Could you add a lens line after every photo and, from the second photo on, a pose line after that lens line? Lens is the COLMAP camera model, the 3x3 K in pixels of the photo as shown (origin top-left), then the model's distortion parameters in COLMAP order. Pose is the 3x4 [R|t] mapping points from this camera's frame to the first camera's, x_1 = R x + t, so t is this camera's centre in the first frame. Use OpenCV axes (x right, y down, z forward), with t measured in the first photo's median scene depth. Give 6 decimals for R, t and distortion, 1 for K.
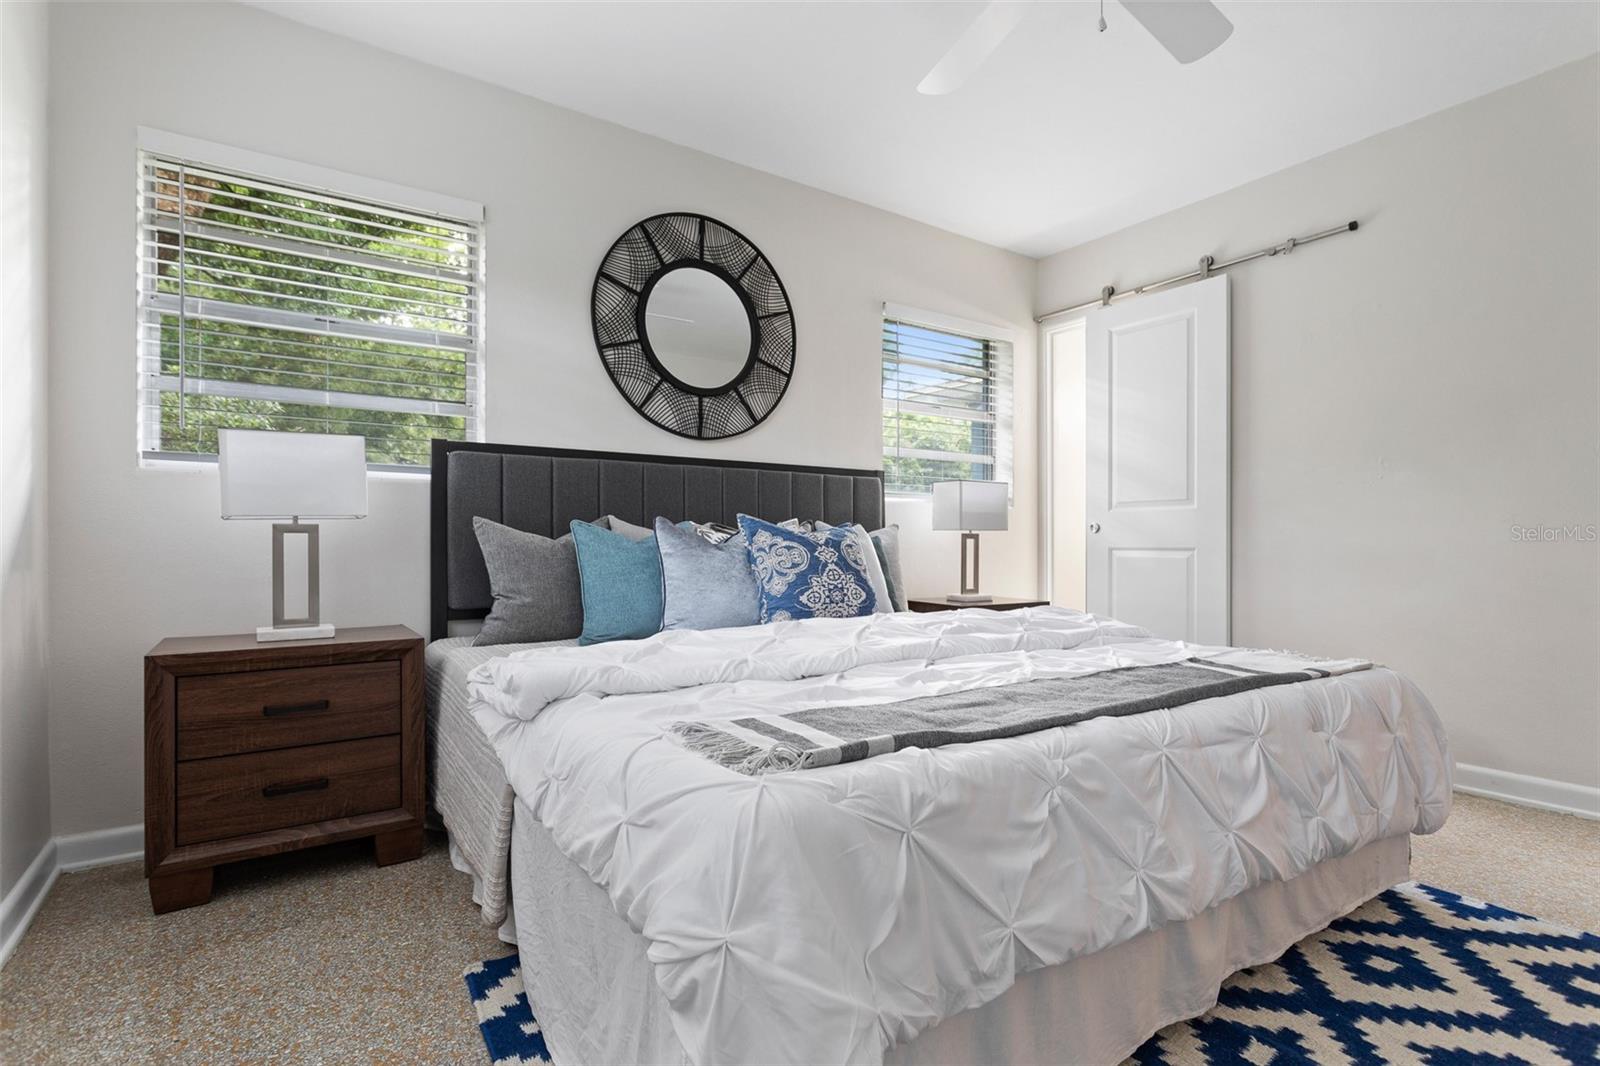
lens RADIAL K [[778.9, 0, 815.2], [0, 778.9, 543.7], [0, 0, 1]] dist [-0.001219, 0.012041]
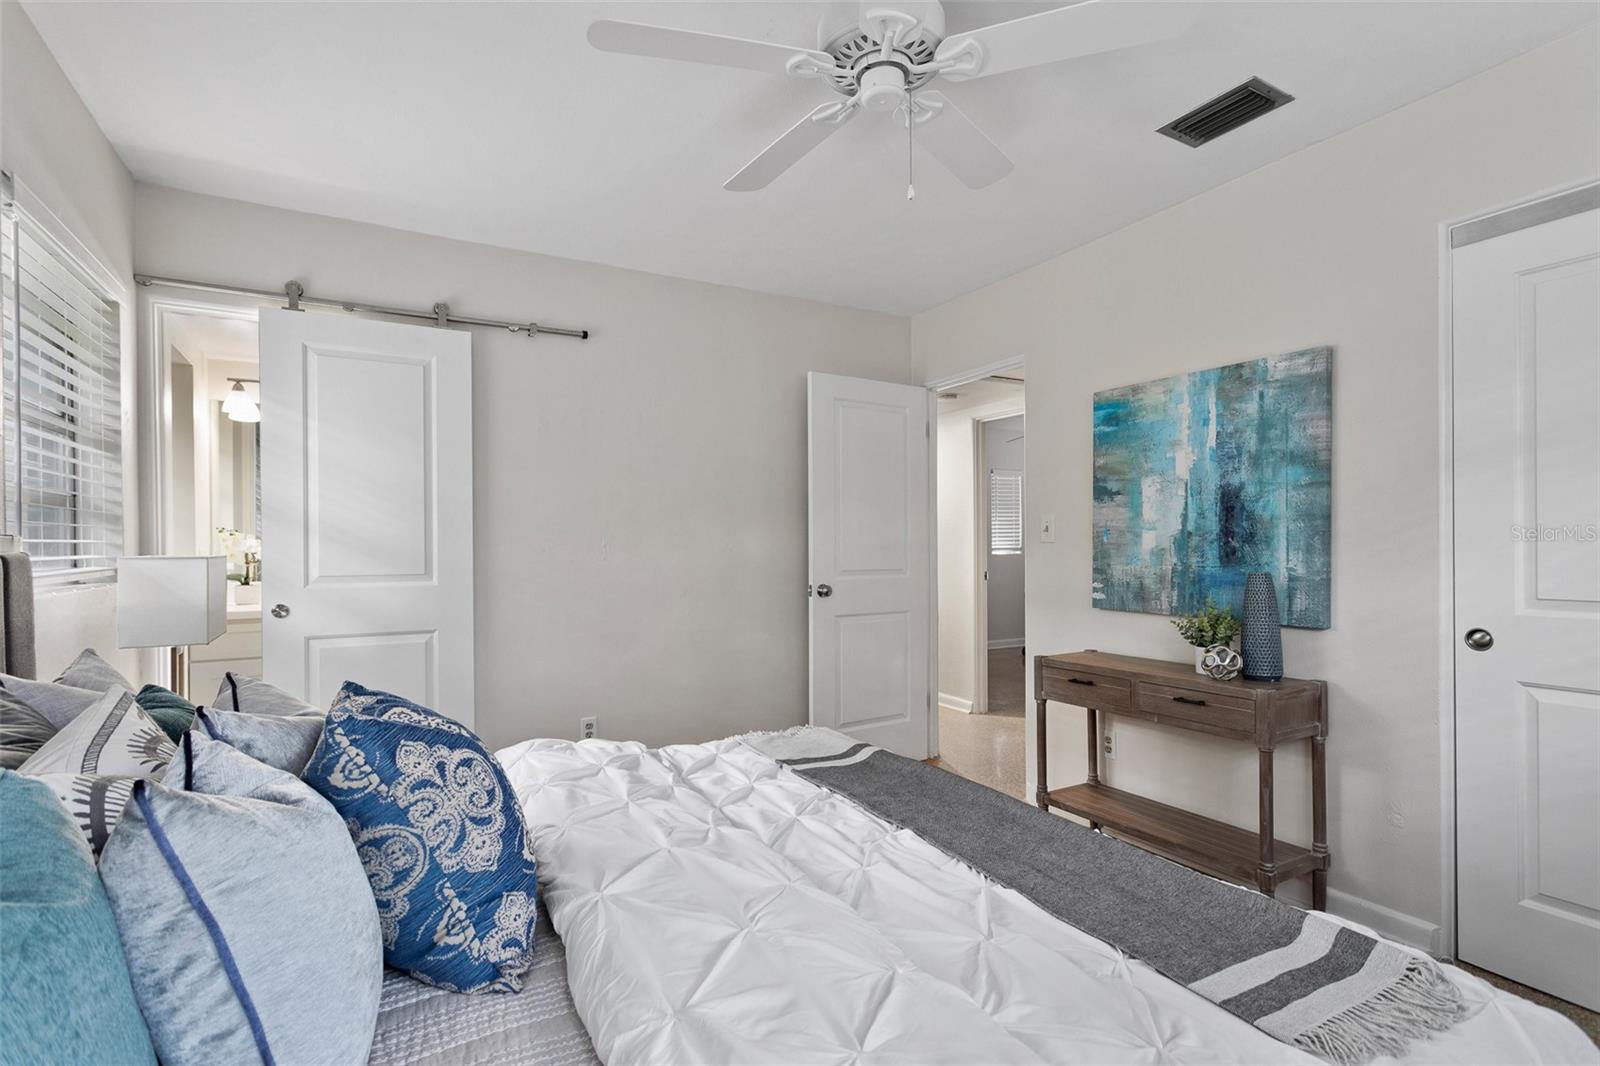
lens RADIAL K [[778.9, 0, 789.4], [0, 778.9, 537.6], [0, 0, 1]] dist [-0.001219, 0.012041]
pose [[0.097998, 0.003697, 0.995180, -0.506616], [0.005299, 0.999977, -0.004236, -0.134717], [-0.995173, 0.005689, 0.097976, 0.751128]]
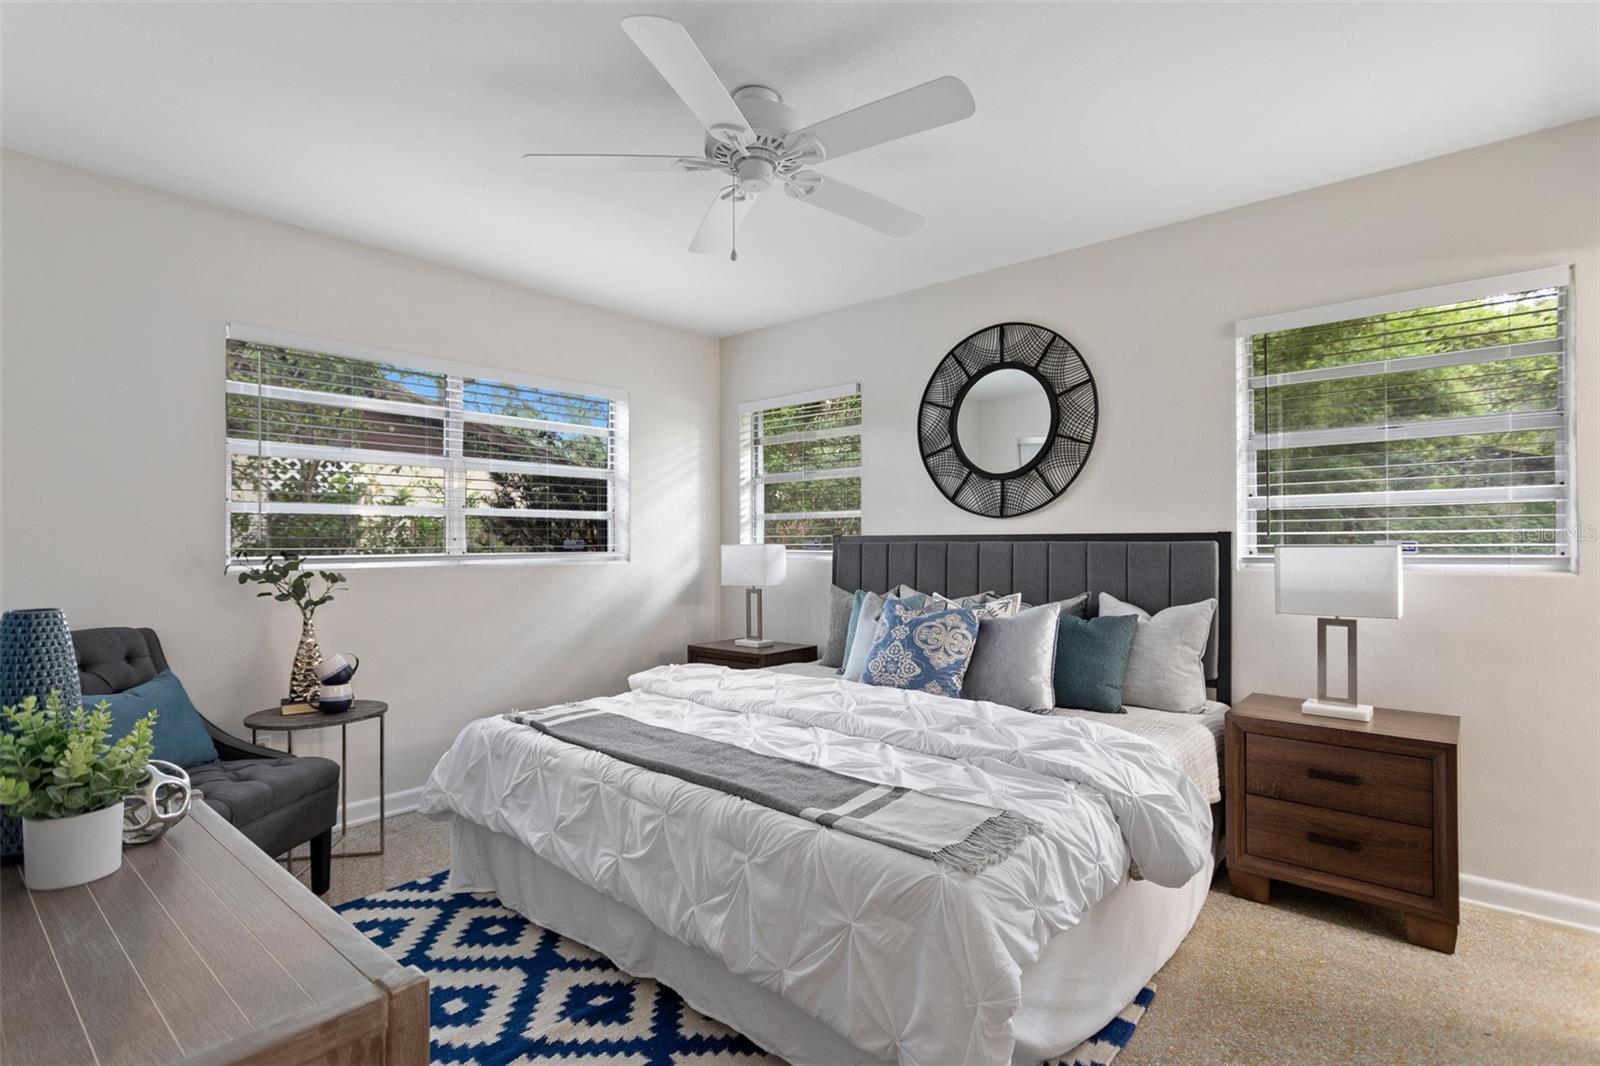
lens RADIAL K [[778.9, 0, 815.8], [0, 778.9, 537.2], [0, 0, 1]] dist [-0.001219, 0.012041]
pose [[0.259377, -0.009284, -0.965732, 1.151364], [0.001214, 0.999956, -0.009287, -0.122304], [0.965775, 0.001237, 0.259377, 0.562411]]
